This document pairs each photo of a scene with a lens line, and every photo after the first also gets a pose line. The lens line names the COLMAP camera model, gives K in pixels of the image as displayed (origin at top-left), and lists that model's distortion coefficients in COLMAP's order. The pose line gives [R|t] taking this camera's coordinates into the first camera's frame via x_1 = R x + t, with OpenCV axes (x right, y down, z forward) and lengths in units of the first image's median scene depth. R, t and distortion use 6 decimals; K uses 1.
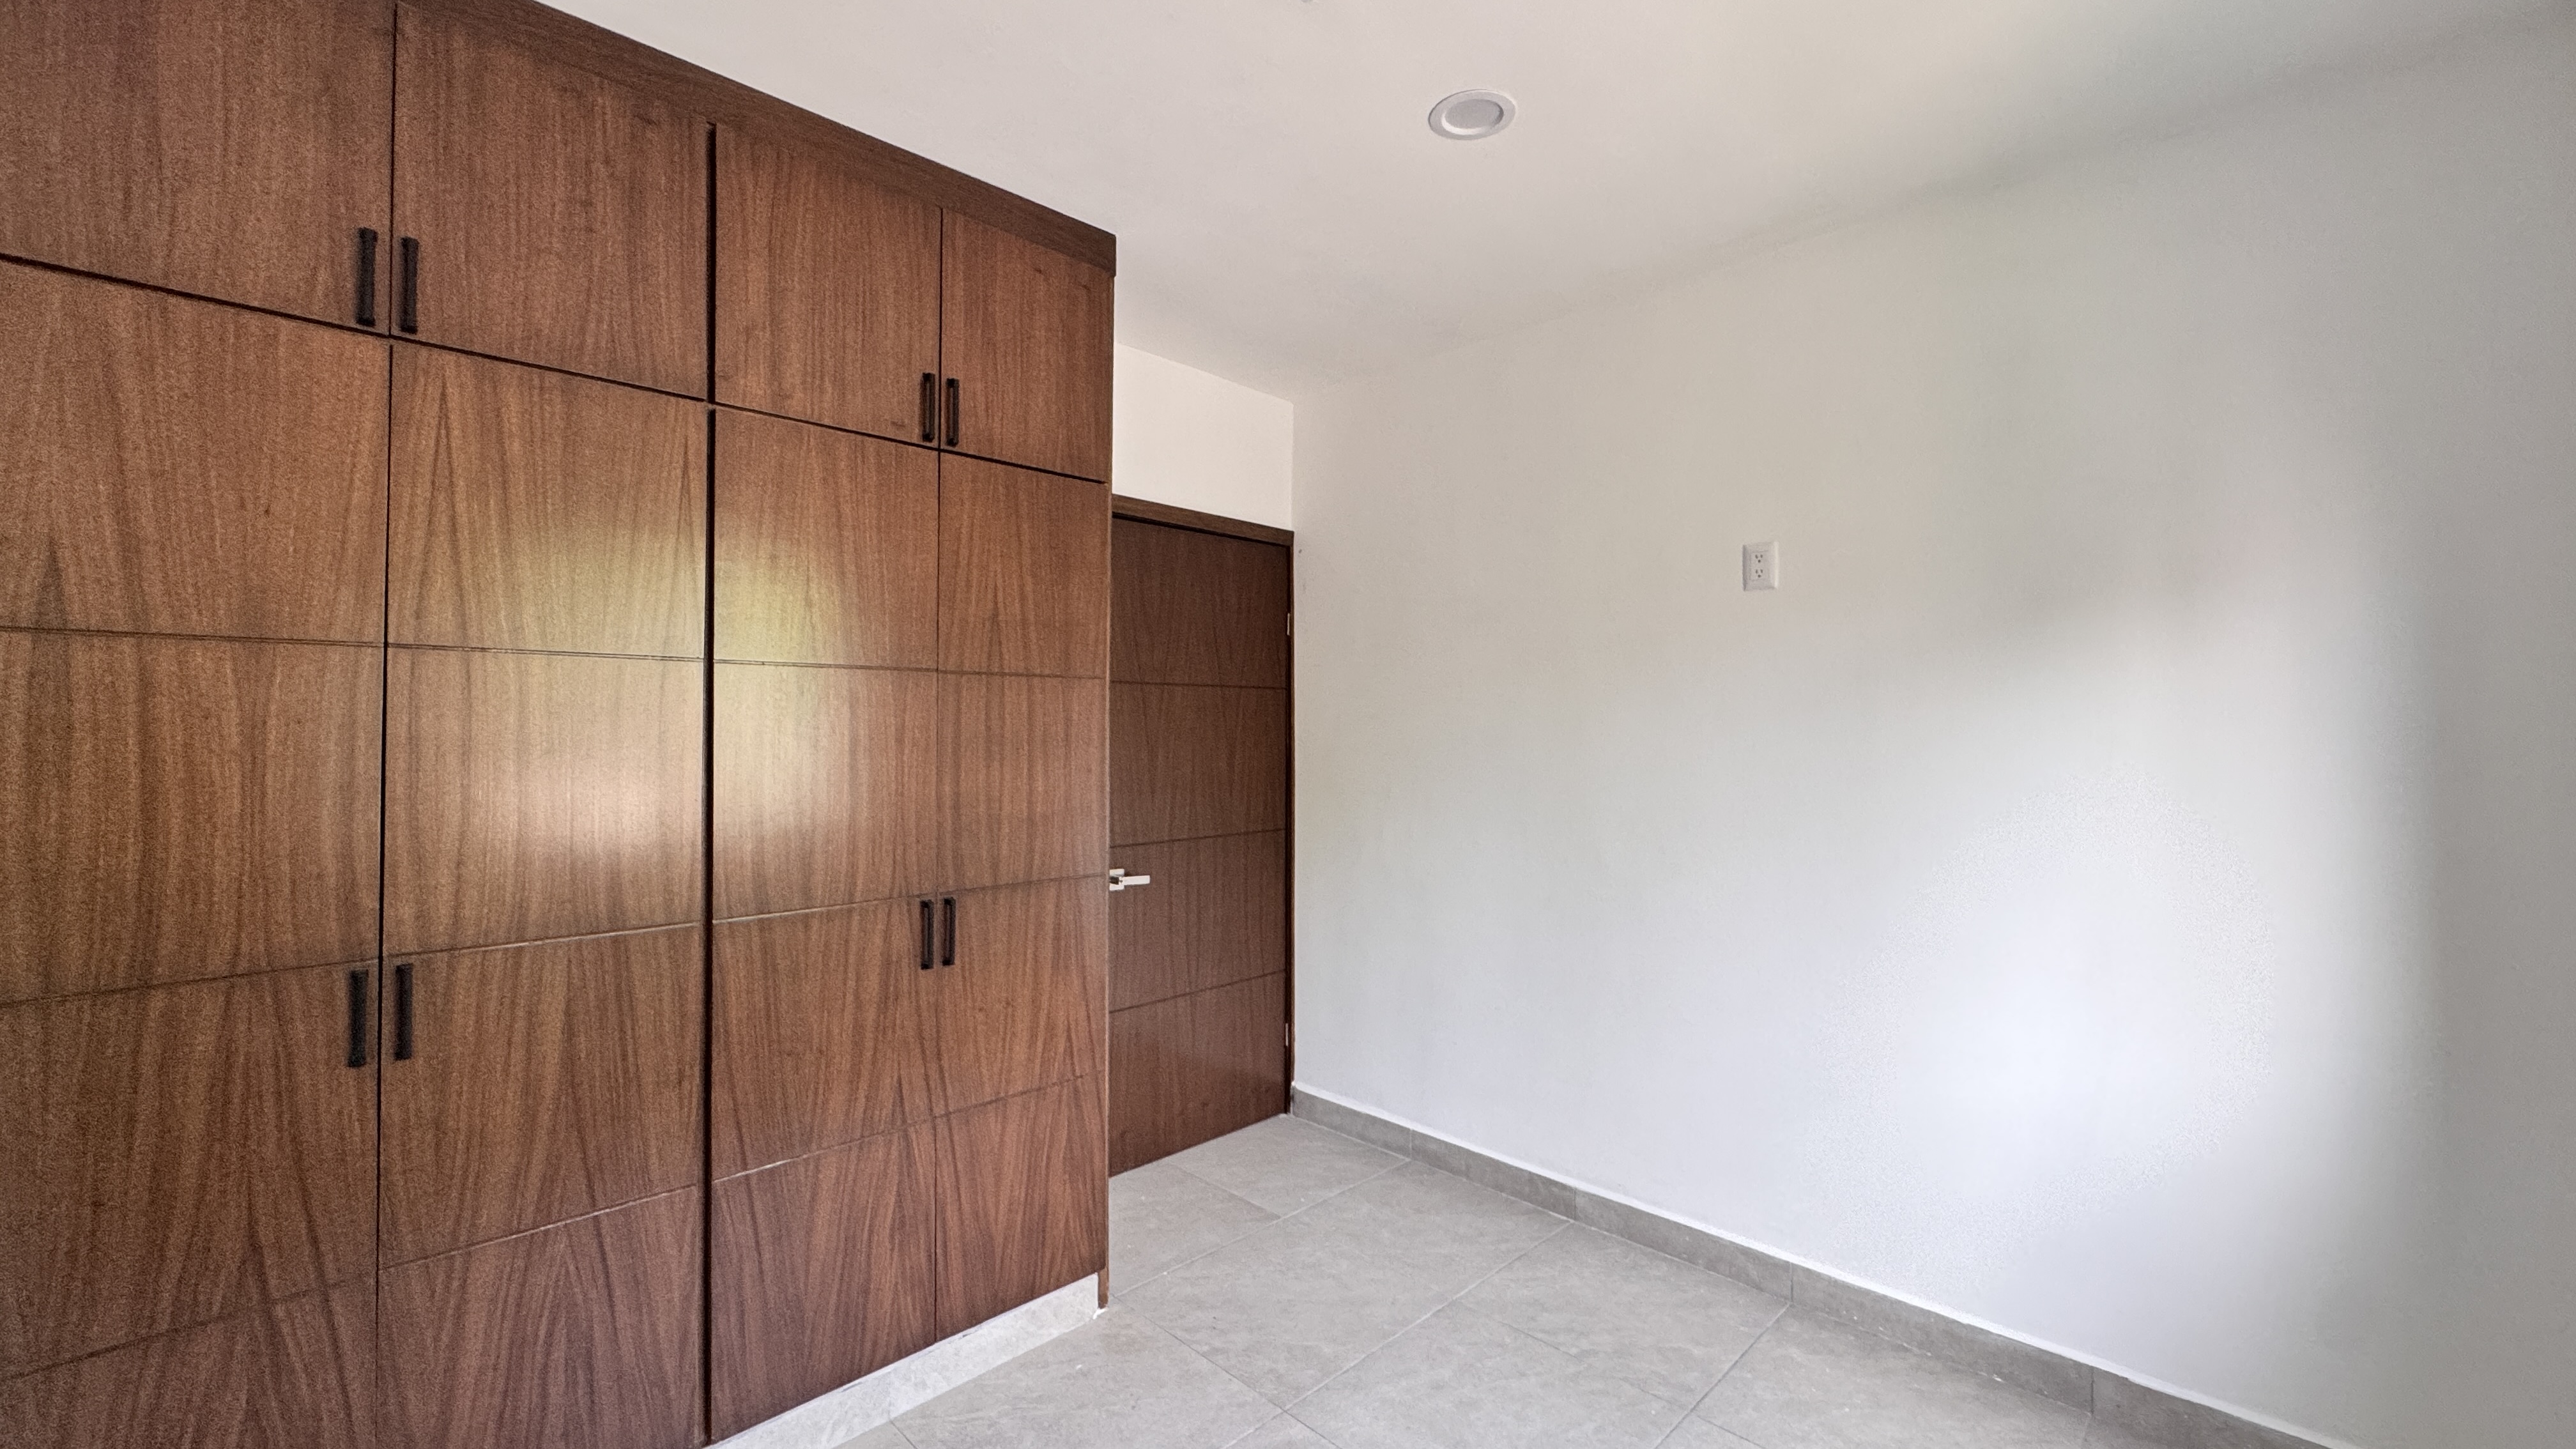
lens RADIAL K [[1035.4, 0, 1285.2], [0, 1035.4, 720.4], [0, 0, 1]] dist [-0.001933, 0.000957]
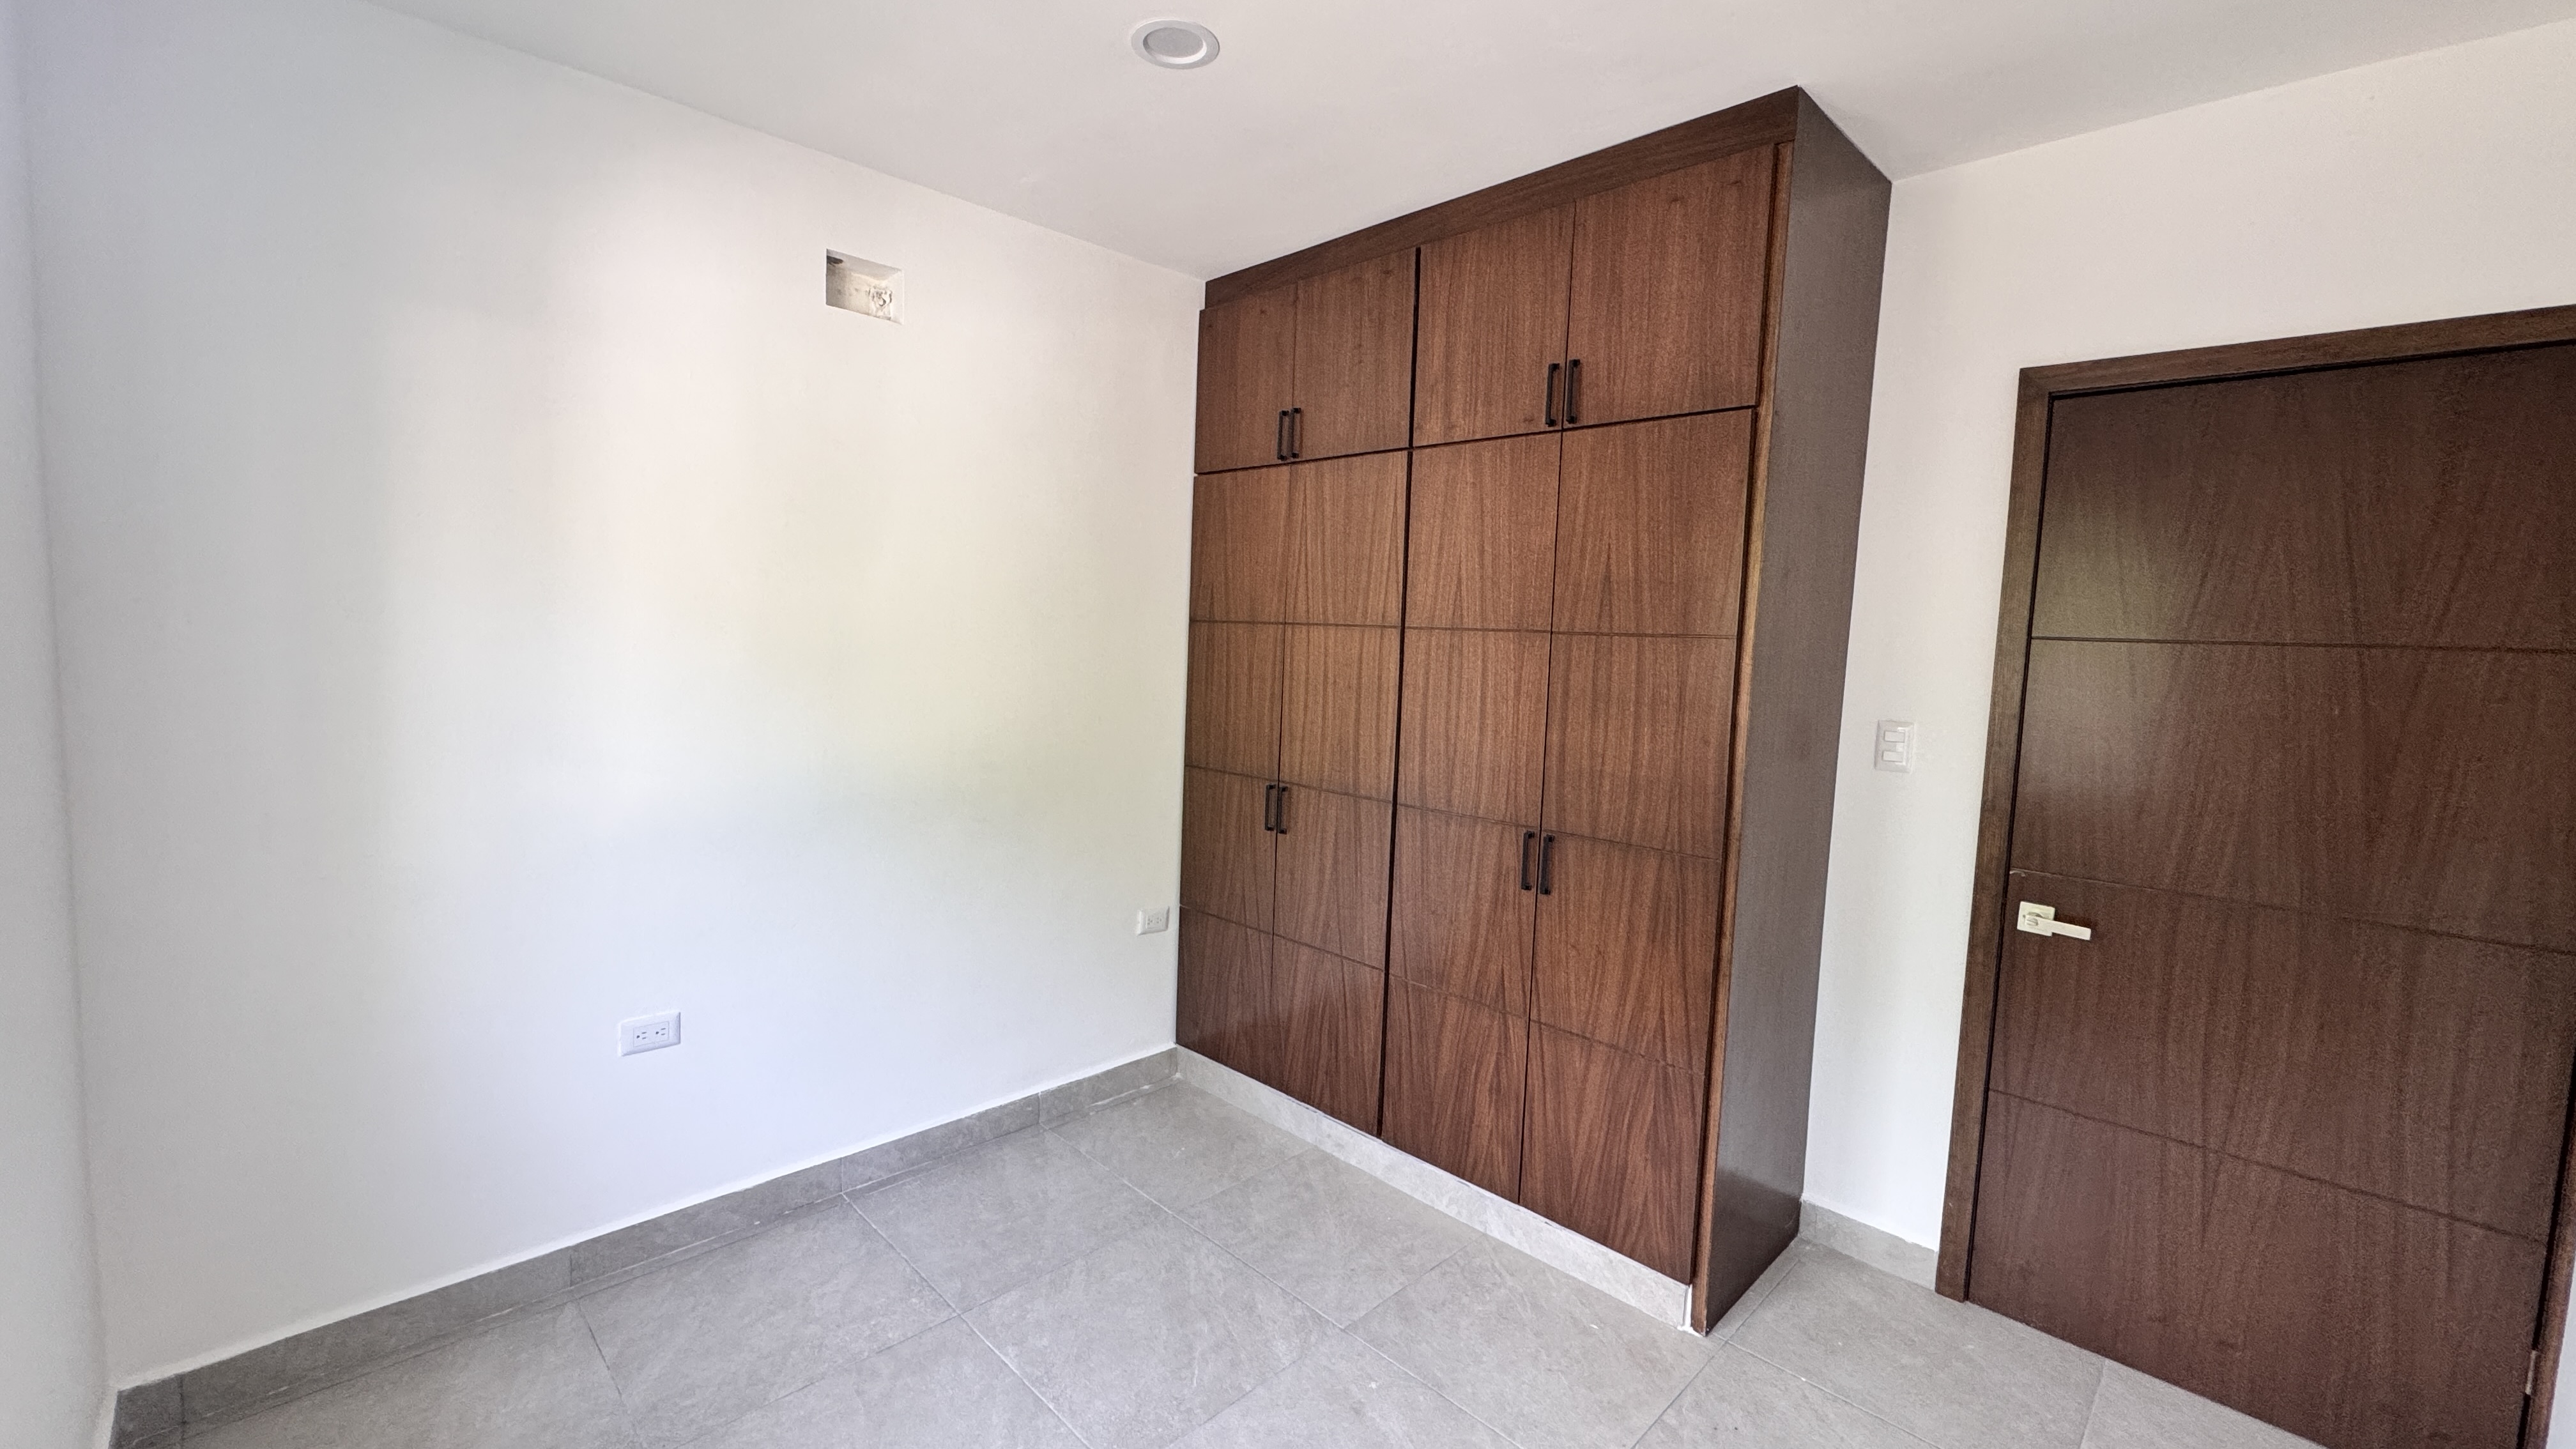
lens RADIAL K [[1035.4, 0, 1285.2], [0, 1035.4, 720.4], [0, 0, 1]] dist [-0.001933, 0.000957]
pose [[0.002829, 0.083646, -0.996491, 0.771849], [-0.029403, 0.996072, 0.083528, -0.037282], [0.999564, 0.029064, 0.005277, 0.696117]]
